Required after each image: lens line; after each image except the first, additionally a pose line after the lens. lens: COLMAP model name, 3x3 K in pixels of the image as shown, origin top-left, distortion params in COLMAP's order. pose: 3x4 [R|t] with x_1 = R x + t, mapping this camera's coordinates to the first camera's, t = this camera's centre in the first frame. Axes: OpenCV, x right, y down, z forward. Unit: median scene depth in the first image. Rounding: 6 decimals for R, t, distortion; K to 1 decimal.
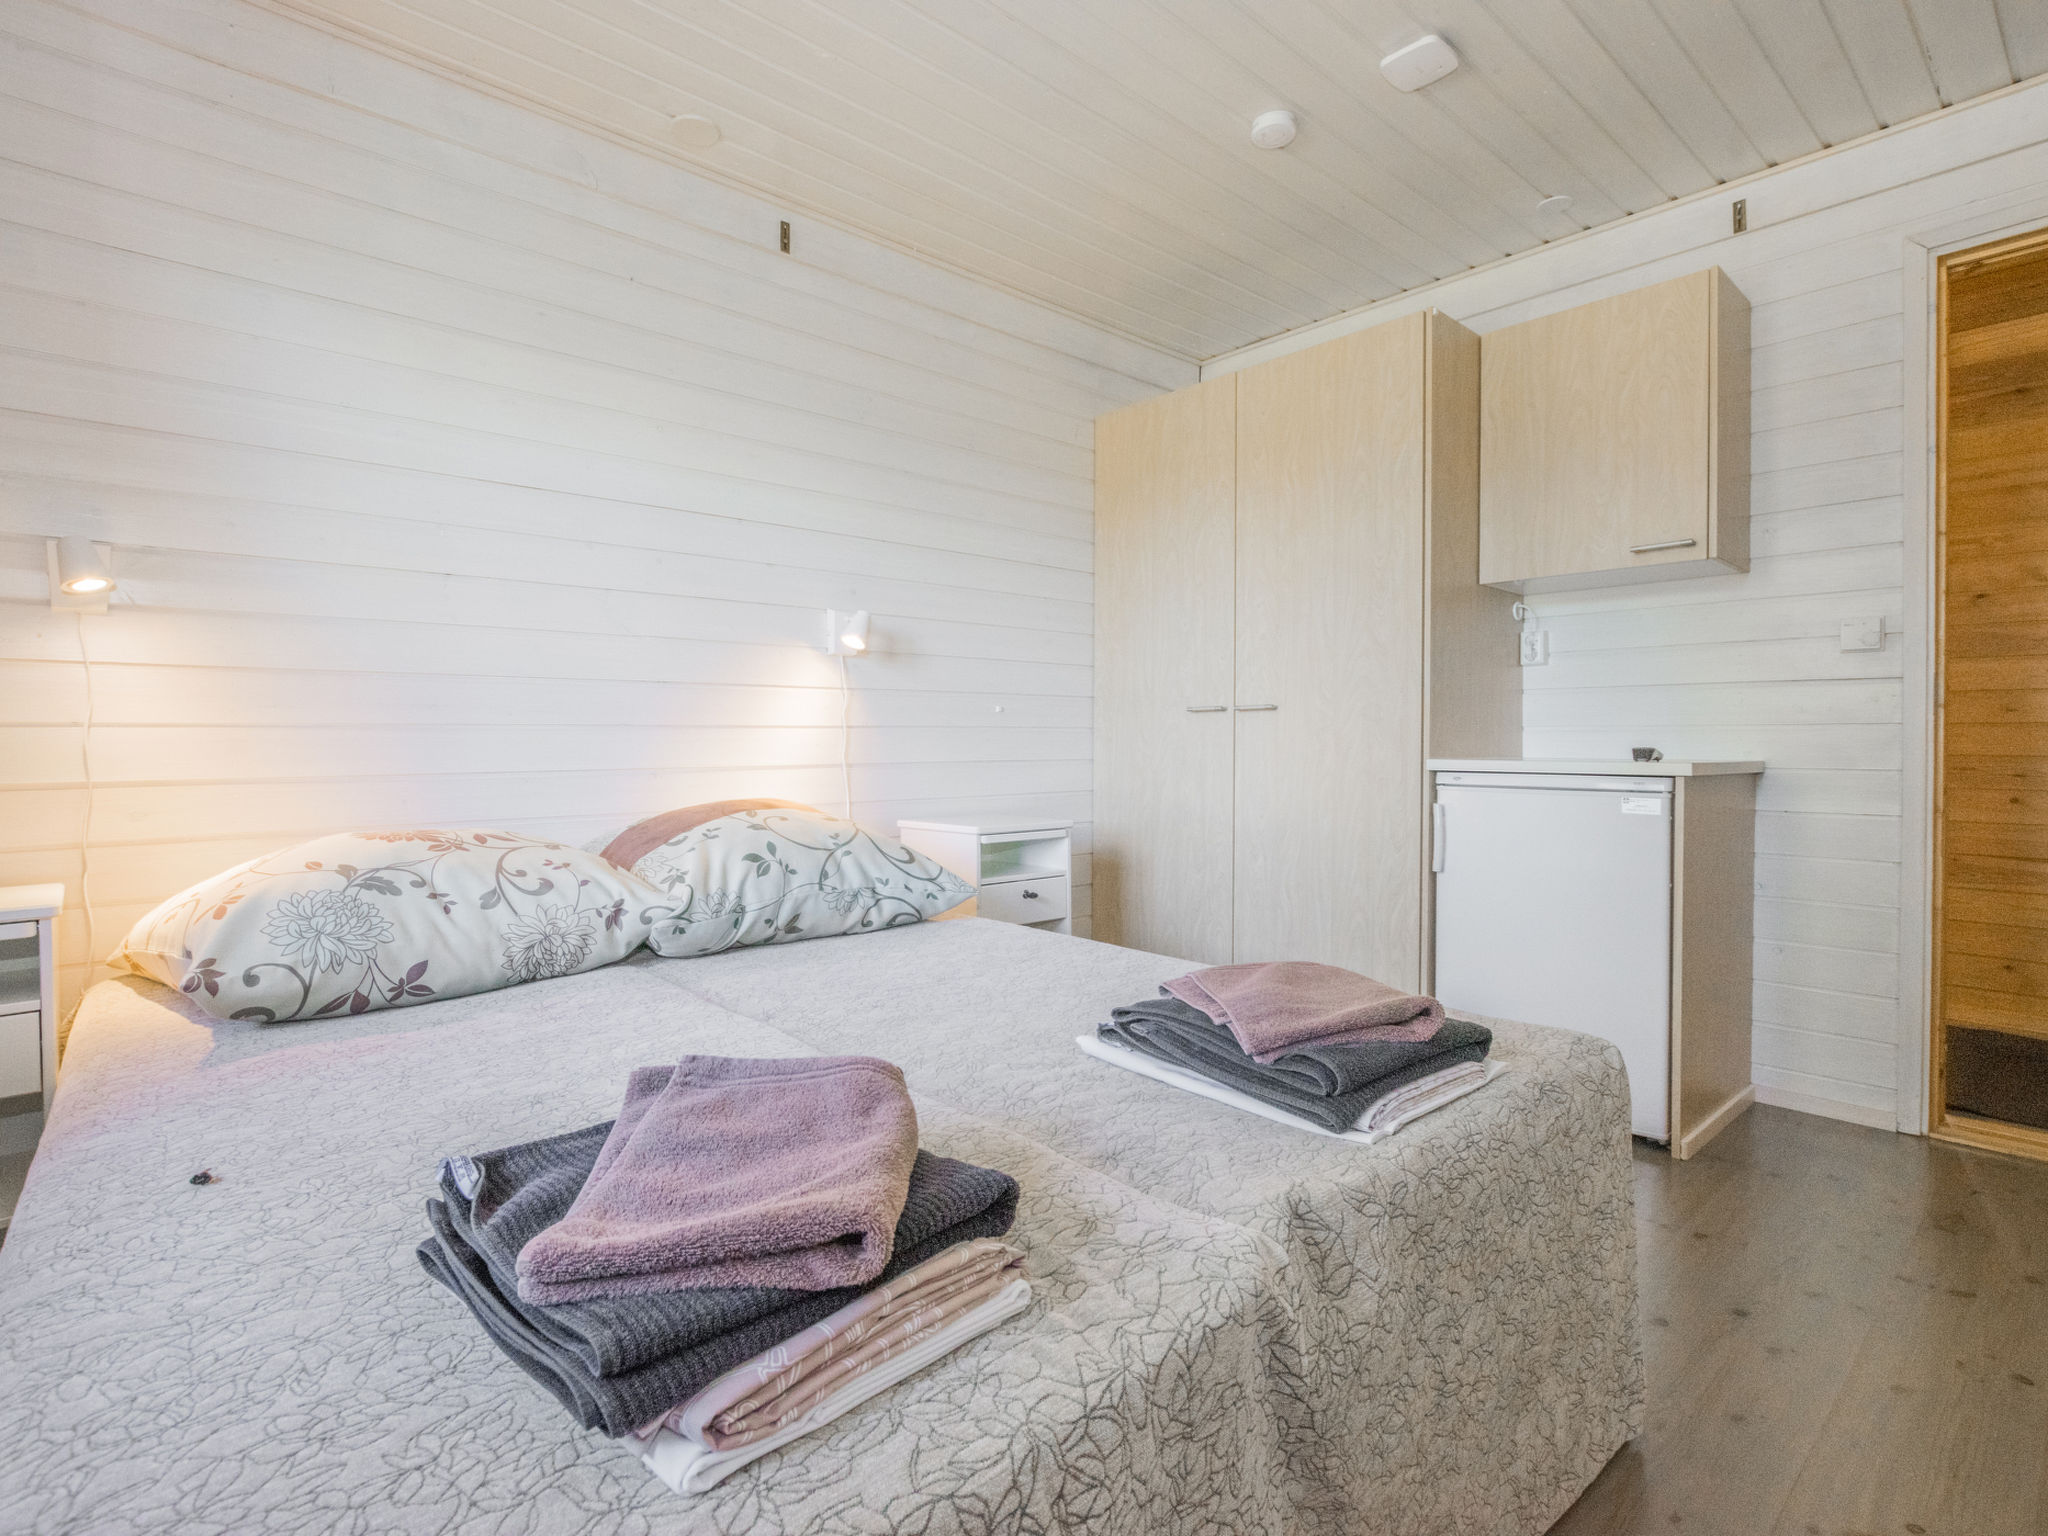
lens RADIAL K [[995.7, 0, 1024.0], [0, 995.7, 768.0], [0, 0, 1]] dist [-0.002255, -0.000092]
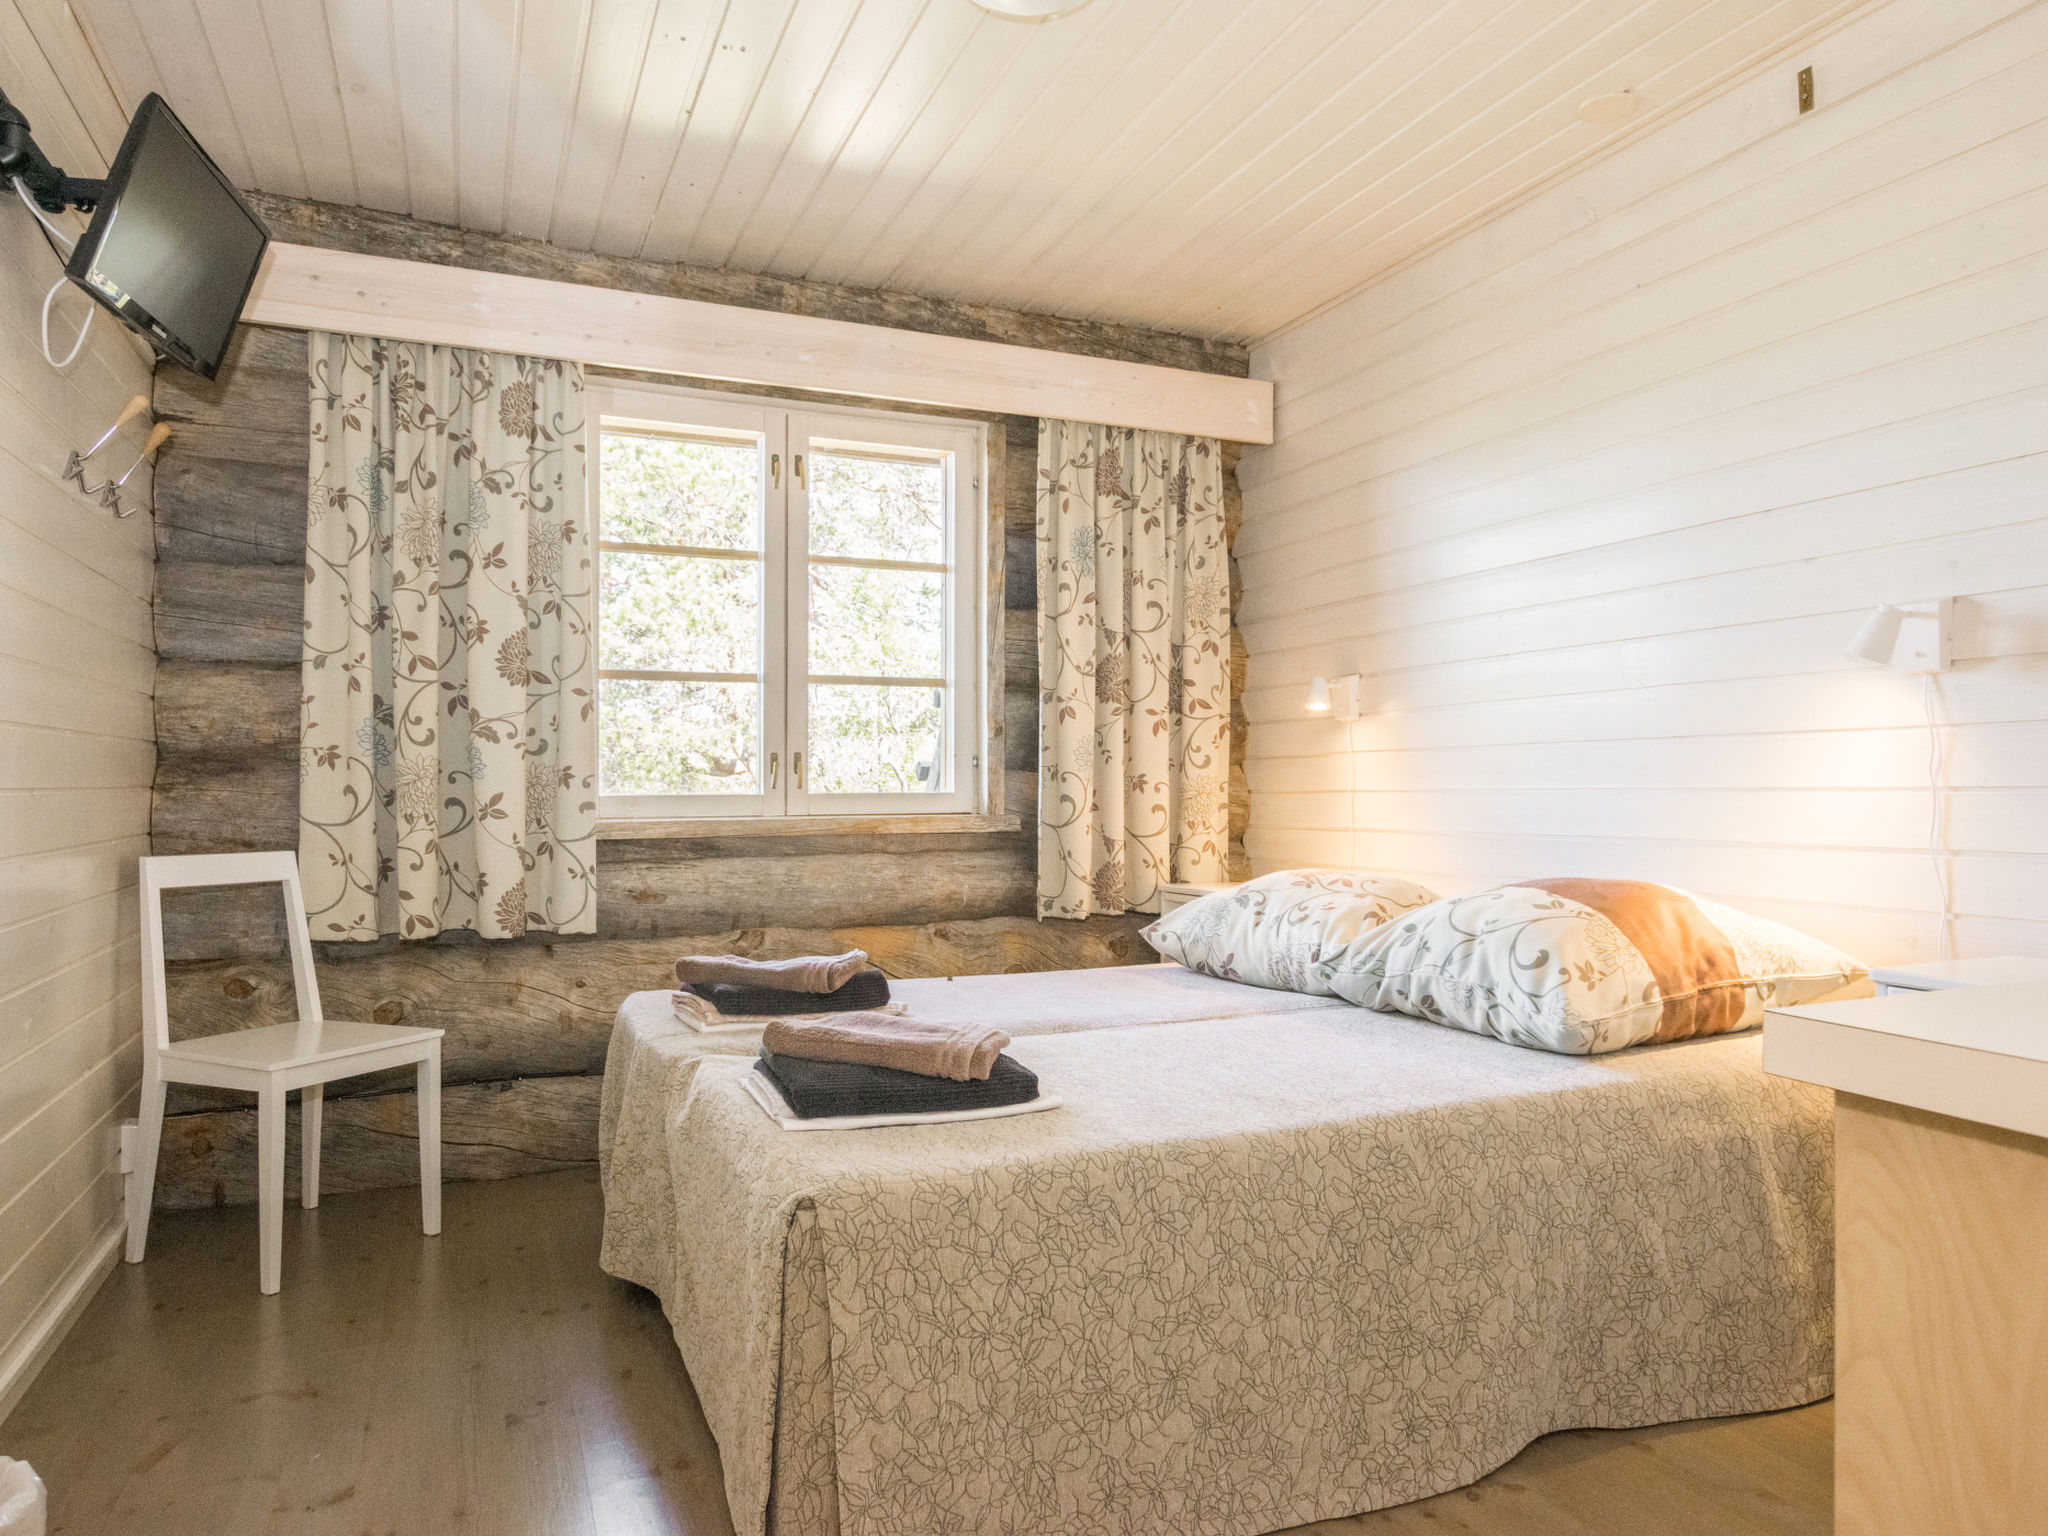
lens RADIAL K [[1327.7, 0, 1020.2], [0, 1327.7, 796.2], [0, 0, 1]] dist [-0.026220, -0.000572]
pose [[-0.320430, 0.010142, -0.947218, 1.051691], [-0.017727, 0.999703, 0.016701, -0.053325], [0.947106, 0.022143, -0.320155, 1.008906]]
